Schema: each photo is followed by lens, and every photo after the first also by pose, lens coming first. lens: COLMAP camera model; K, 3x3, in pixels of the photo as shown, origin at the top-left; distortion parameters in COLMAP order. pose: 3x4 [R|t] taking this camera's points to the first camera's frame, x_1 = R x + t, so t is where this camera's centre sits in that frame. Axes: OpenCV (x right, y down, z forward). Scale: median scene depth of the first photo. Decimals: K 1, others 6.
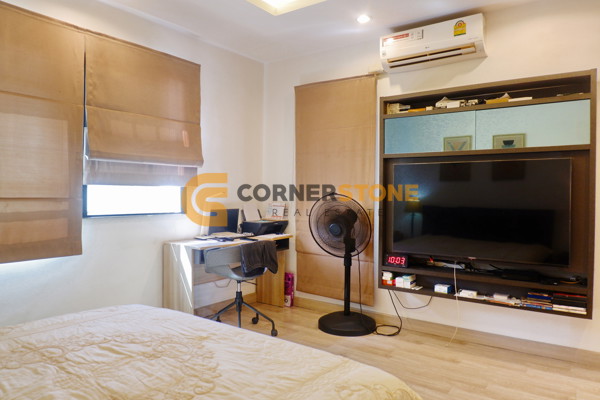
lens RADIAL K [[416.9, 0, 300.1], [0, 416.9, 200.5], [0, 0, 1]] dist [-0.027912, 0.010049]
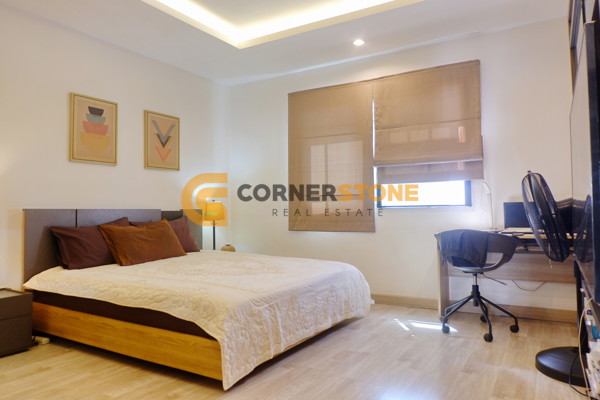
lens RADIAL K [[416.9, 0, 300.6], [0, 416.9, 198.5], [0, 0, 1]] dist [-0.027912, 0.010049]
pose [[0.098281, -0.031011, -0.994675, 0.756416], [0.006420, 0.999513, -0.030527, 0.044447], [0.995138, -0.003385, 0.098432, 0.496010]]
